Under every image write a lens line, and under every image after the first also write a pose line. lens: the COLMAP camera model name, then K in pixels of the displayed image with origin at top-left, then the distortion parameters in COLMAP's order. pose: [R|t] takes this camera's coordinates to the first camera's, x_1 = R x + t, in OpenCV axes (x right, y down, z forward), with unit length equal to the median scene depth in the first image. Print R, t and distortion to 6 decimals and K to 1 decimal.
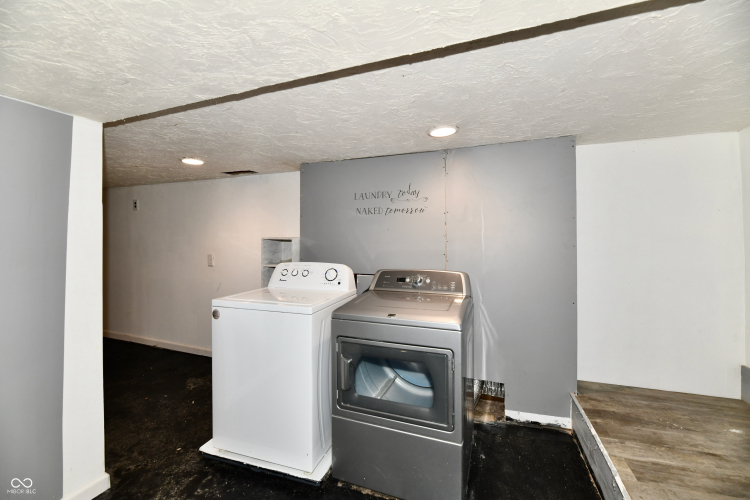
lens RADIAL K [[305.7, 0, 376.4], [0, 305.7, 245.2], [0, 0, 1]] dist [0.000977, -0.001918]
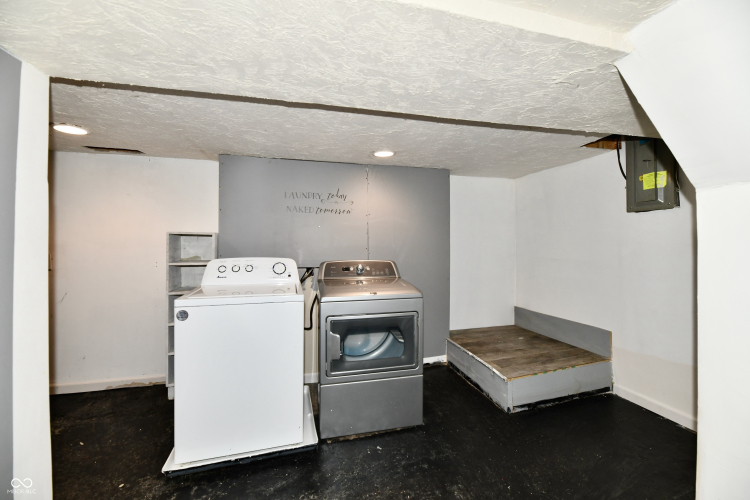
lens RADIAL K [[305.7, 0, 375.1], [0, 305.7, 246.1], [0, 0, 1]] dist [0.000977, -0.001918]
pose [[0.829692, -0.005726, 0.558193, -0.468531], [0.001841, 0.999970, 0.007521, 0.012594], [-0.558219, -0.005213, 0.829677, -0.057480]]
